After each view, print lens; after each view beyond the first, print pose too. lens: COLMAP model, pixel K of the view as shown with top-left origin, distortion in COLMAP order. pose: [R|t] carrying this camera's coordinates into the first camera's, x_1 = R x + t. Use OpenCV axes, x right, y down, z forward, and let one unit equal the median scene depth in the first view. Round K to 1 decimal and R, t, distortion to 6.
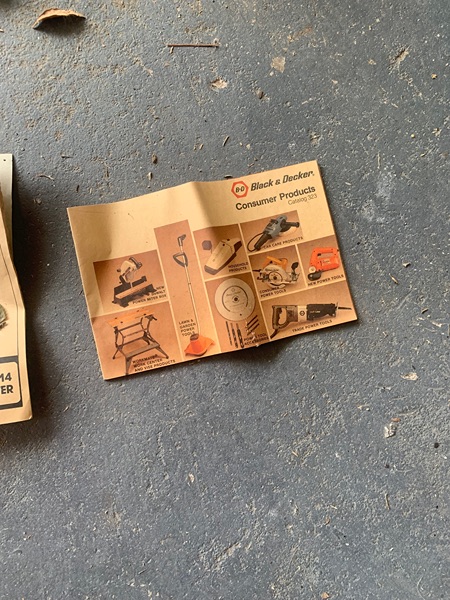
lens RADIAL K [[463.4, 0, 227.3], [0, 463.4, 300.6], [0, 0, 1]] dist [0.024223, -0.026191]
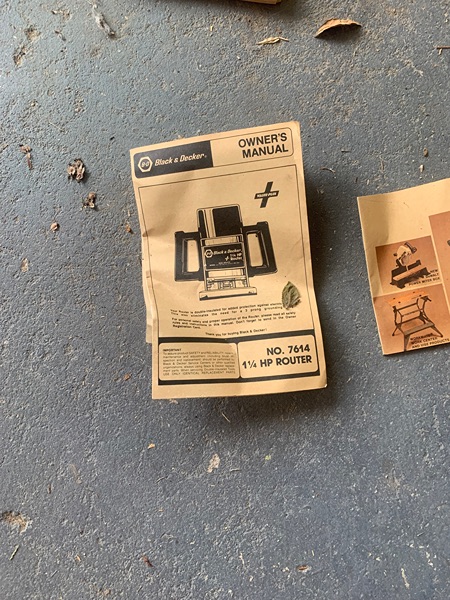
lens RADIAL K [[463.4, 0, 219.5], [0, 463.4, 295.9], [0, 0, 1]] dist [0.024223, -0.026191]
pose [[0.995497, 0.016814, -0.093291, -0.532740], [-0.018225, 0.999732, -0.014296, 0.053606], [0.093025, 0.015932, 0.995536, -0.118315]]
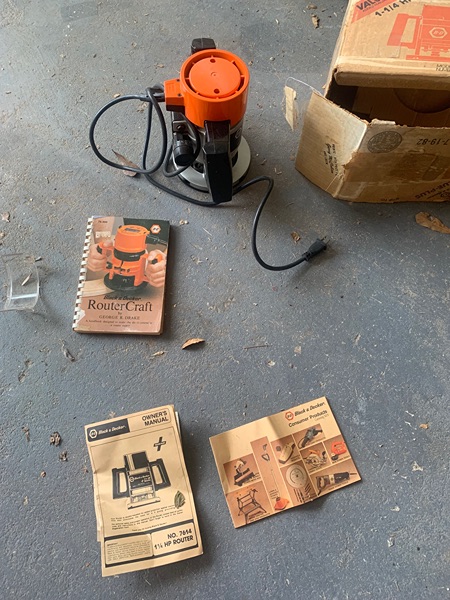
lens RADIAL K [[463.4, 0, 220.3], [0, 463.4, 295.9], [0, 0, 1]] dist [0.024223, -0.026191]
pose [[0.993444, -0.113686, -0.012014, -0.188081], [0.104991, 0.948909, -0.297572, -0.169261], [0.045230, 0.294360, 0.954624, -1.088385]]
